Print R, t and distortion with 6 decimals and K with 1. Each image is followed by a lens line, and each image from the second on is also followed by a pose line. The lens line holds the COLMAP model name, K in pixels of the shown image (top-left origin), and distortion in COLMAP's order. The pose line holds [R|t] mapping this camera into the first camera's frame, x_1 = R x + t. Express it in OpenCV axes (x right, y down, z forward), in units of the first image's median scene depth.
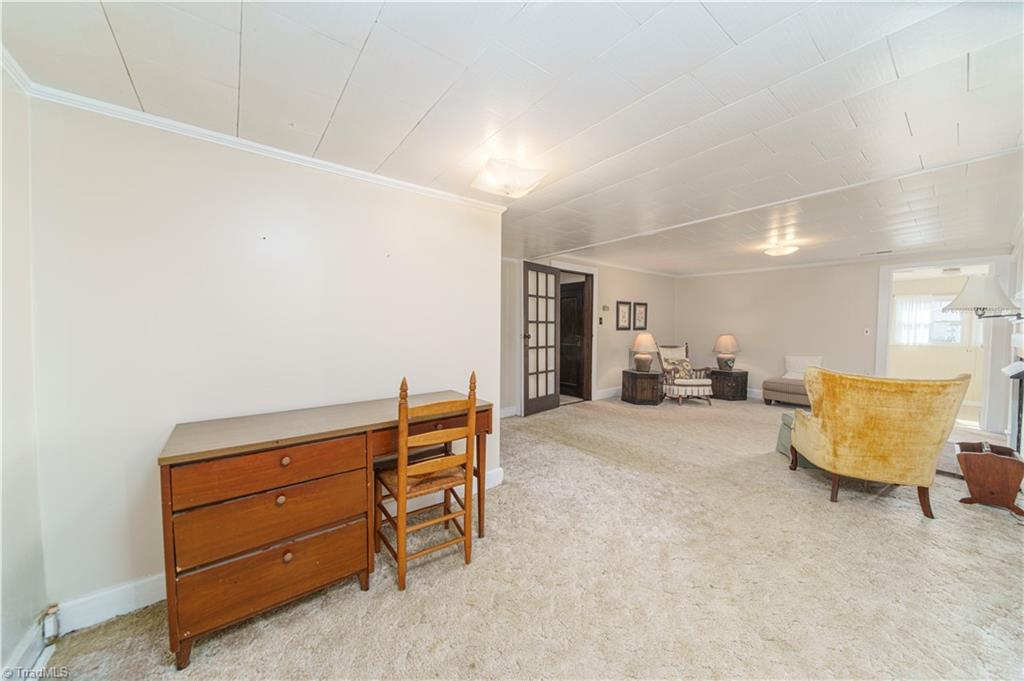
lens RADIAL K [[360.3, 0, 510.6], [0, 360.3, 336.9], [0, 0, 1]] dist [-0.007507, -0.000339]
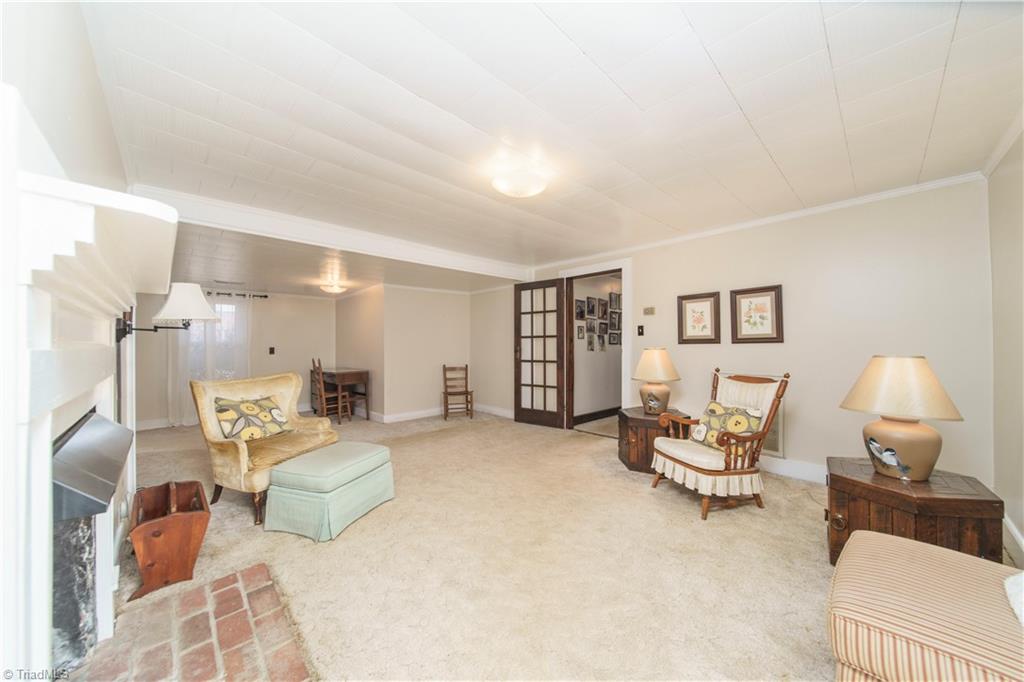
lens RADIAL K [[360.3, 0, 510.6], [0, 360.3, 337.4], [0, 0, 1]] dist [-0.007507, -0.000339]
pose [[0.112369, -0.018552, -0.993493, 0.988606], [-0.006650, 0.999789, -0.019422, -0.016972], [0.993644, 0.008789, 0.112222, 0.728269]]
